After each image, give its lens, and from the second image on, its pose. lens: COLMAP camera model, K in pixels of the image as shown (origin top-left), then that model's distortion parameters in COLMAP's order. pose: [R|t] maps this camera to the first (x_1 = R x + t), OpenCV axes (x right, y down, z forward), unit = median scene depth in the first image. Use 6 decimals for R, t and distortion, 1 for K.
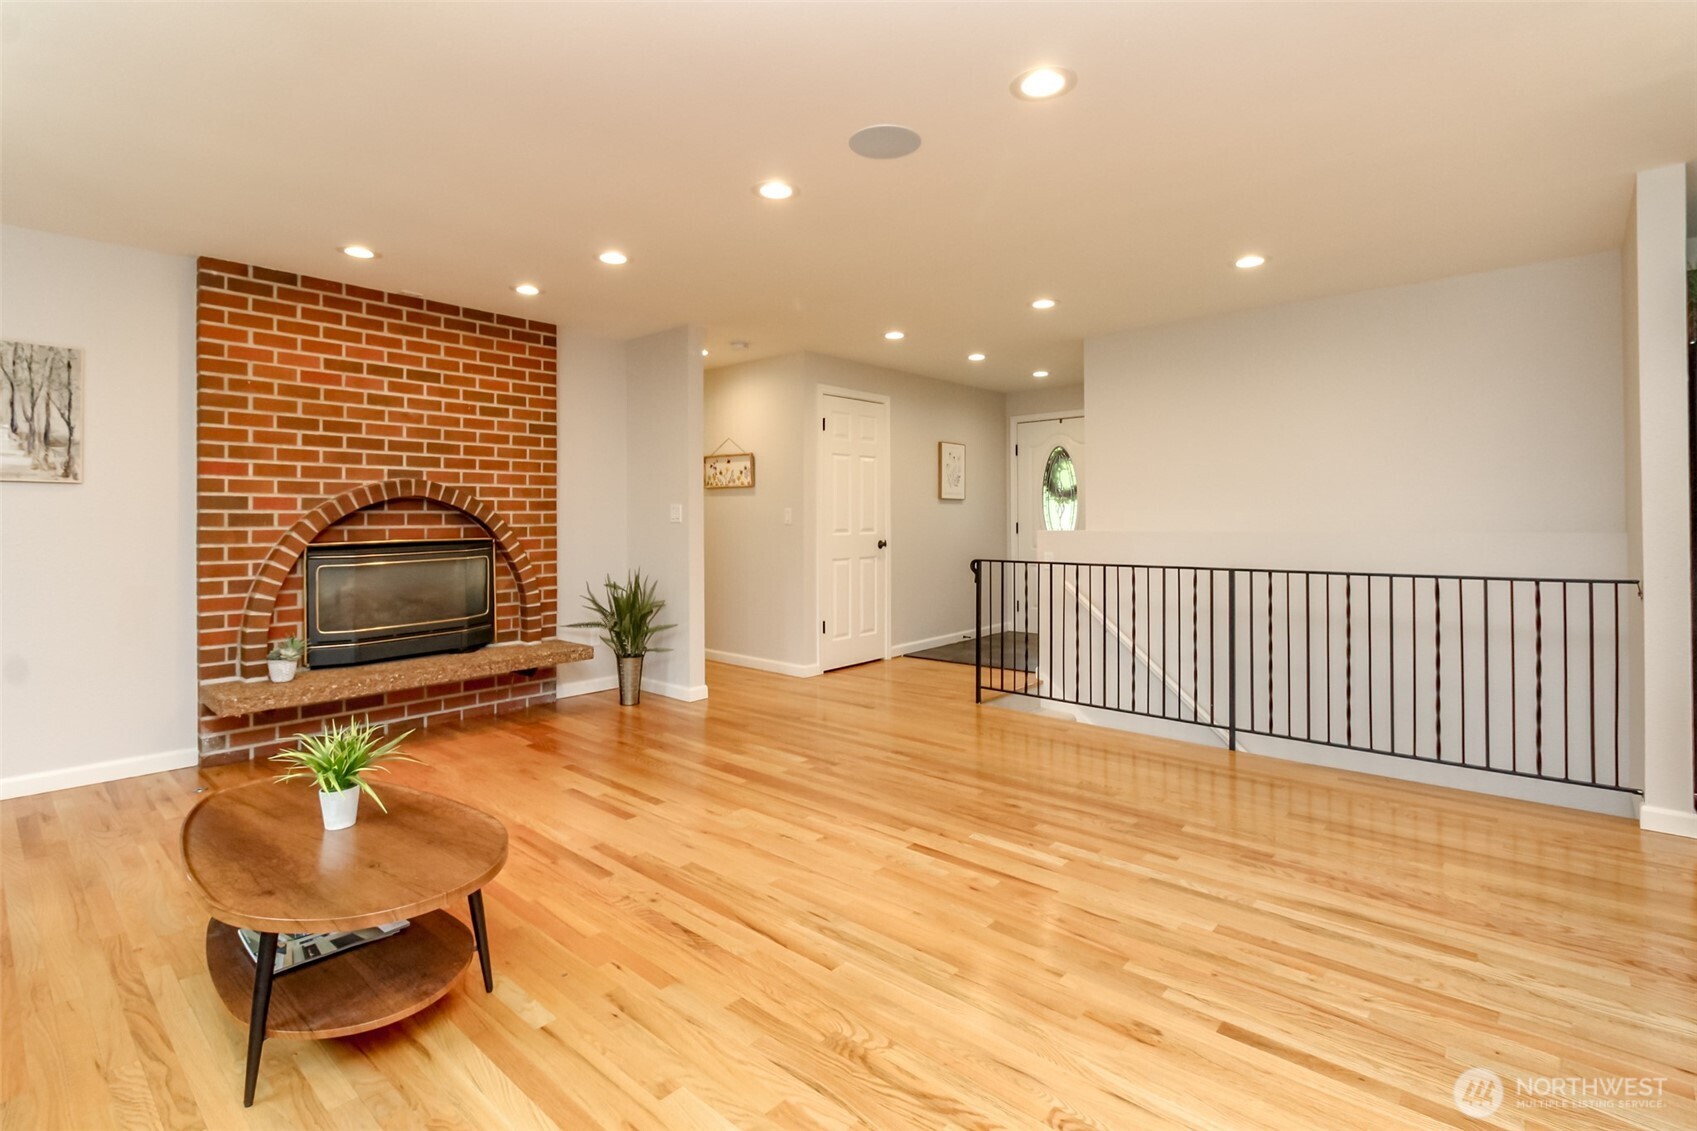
lens RADIAL K [[801.2, 0, 835.6], [0, 801.2, 516.5], [0, 0, 1]] dist [0.014975, -0.009569]
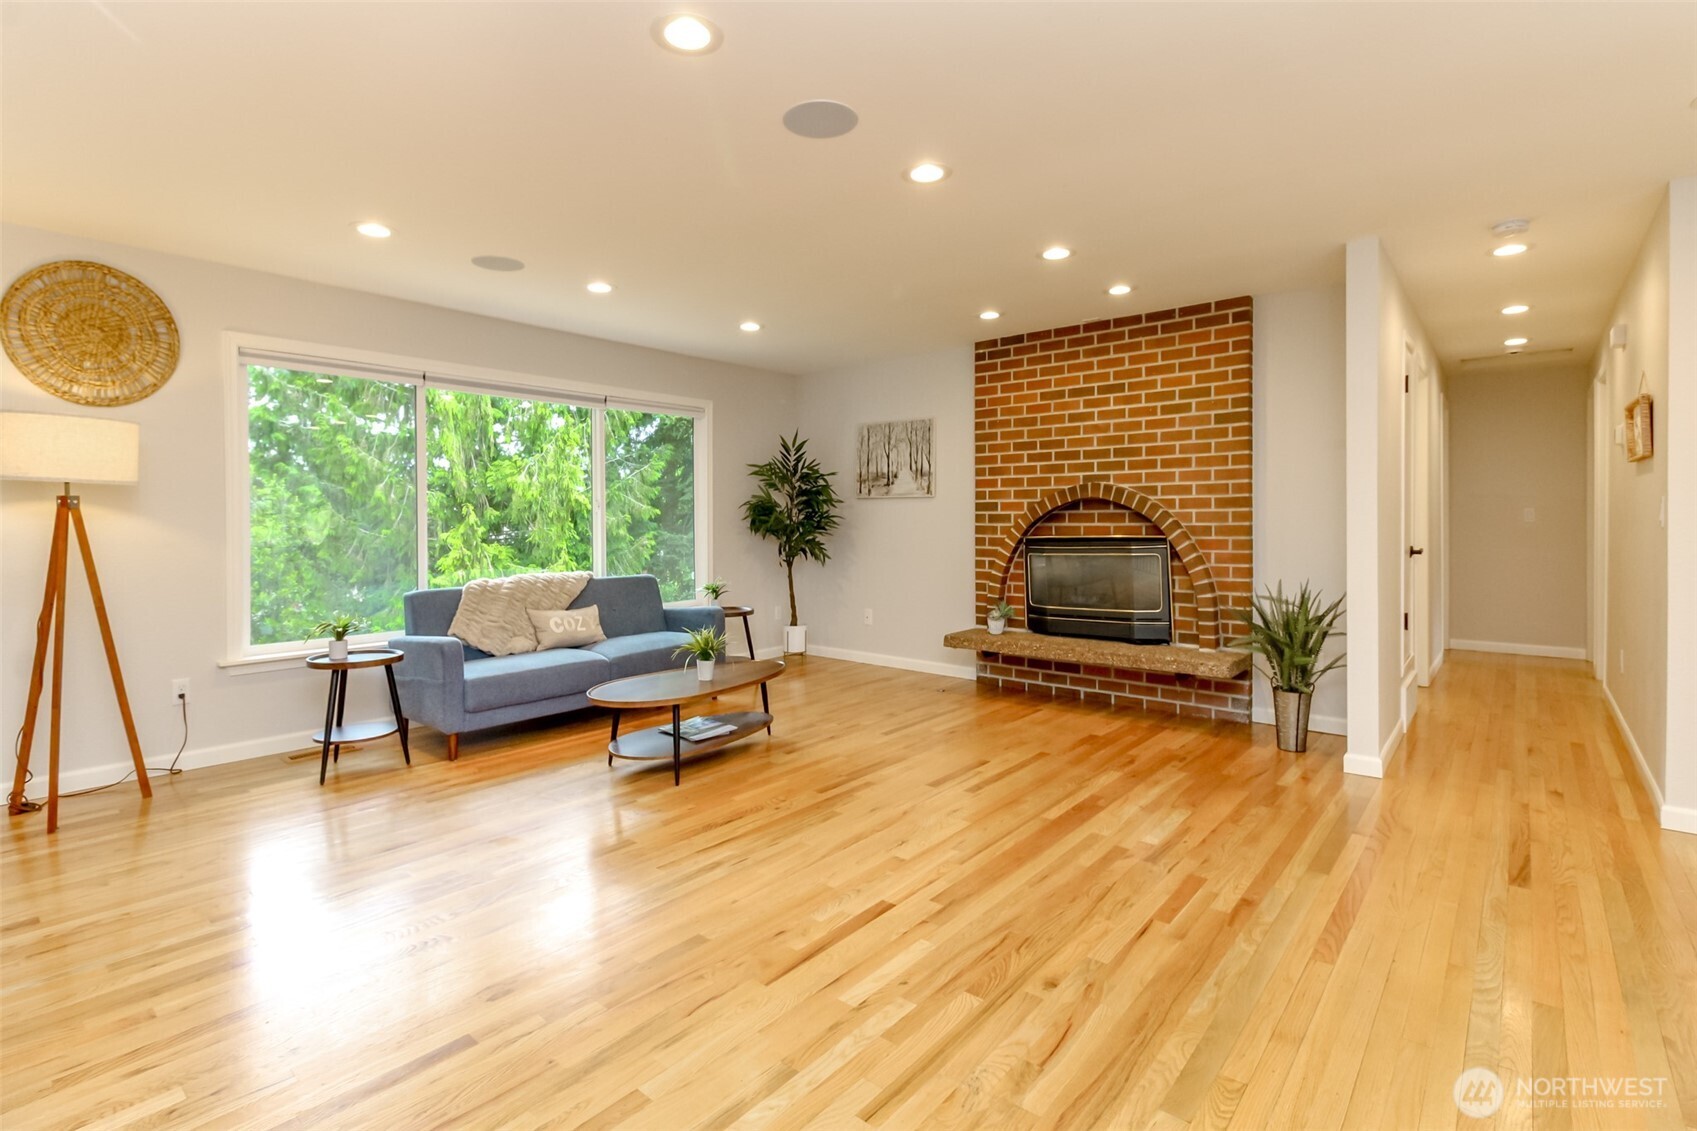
lens RADIAL K [[801.2, 0, 811.1], [0, 801.2, 530.1], [0, 0, 1]] dist [0.014975, -0.009569]
pose [[-0.003652, 0.016818, -0.999852, 0.648932], [0.007821, 0.999828, 0.016789, -0.001404], [0.999963, -0.007759, -0.003783, 0.635165]]
